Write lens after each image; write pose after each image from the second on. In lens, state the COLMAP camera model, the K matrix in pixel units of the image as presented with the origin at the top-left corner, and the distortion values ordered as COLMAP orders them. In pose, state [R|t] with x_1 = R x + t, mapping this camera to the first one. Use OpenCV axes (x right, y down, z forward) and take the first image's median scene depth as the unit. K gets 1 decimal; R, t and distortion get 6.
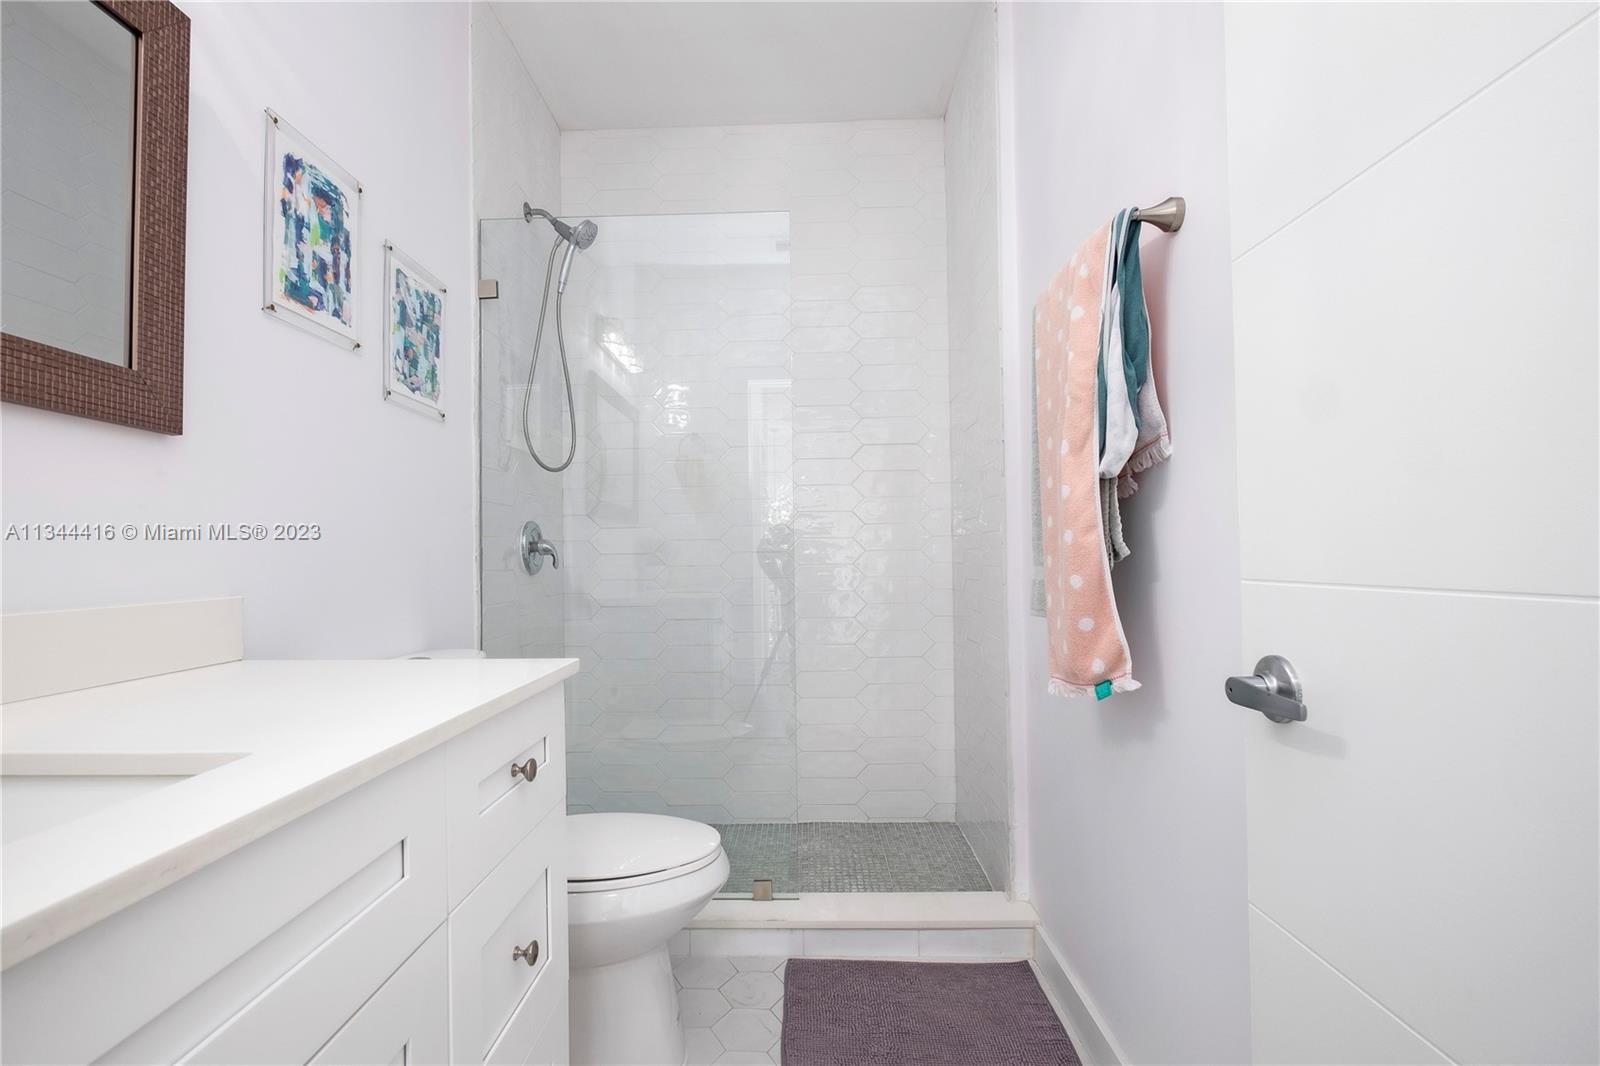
lens RADIAL K [[706.6, 0, 794.2], [0, 706.6, 526.3], [0, 0, 1]] dist [0.002079, -0.000391]
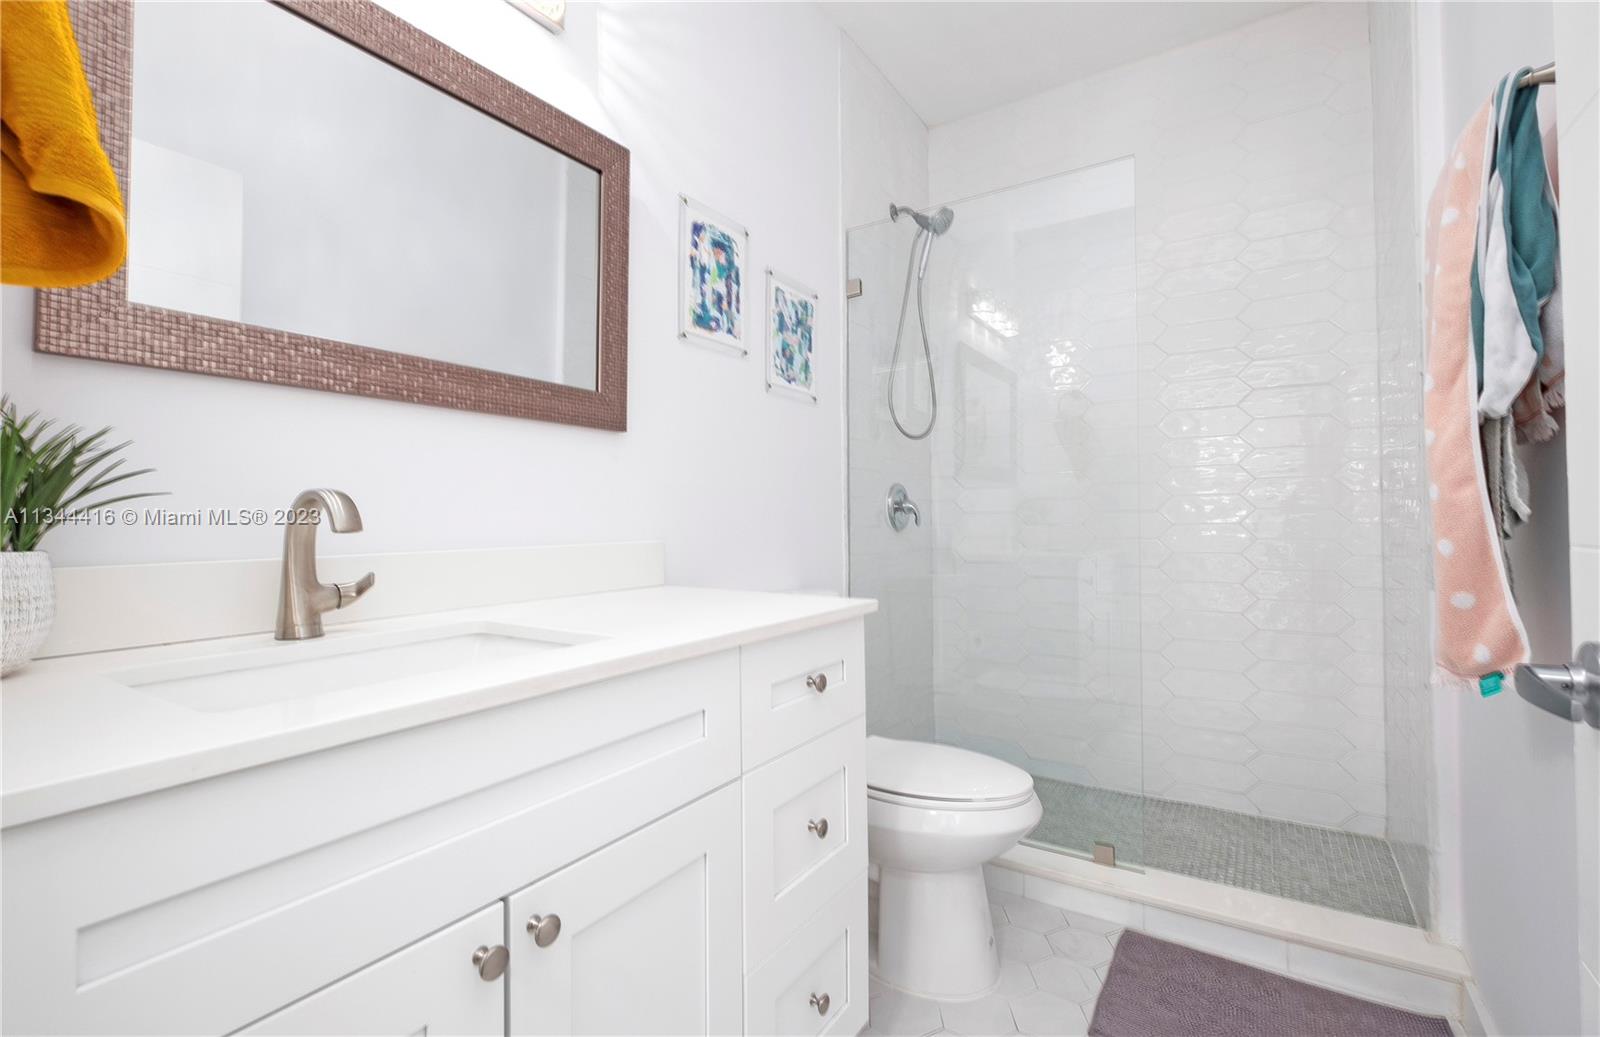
lens RADIAL K [[705.3, 0, 843.3], [0, 705.3, 480.9], [0, 0, 1]] dist [-0.002969, -0.000060]
pose [[0.867818, -0.020420, -0.496462, 0.181526], [0.017041, 0.999791, -0.011335, -0.000263], [0.496589, 0.001376, 0.867985, -0.043215]]
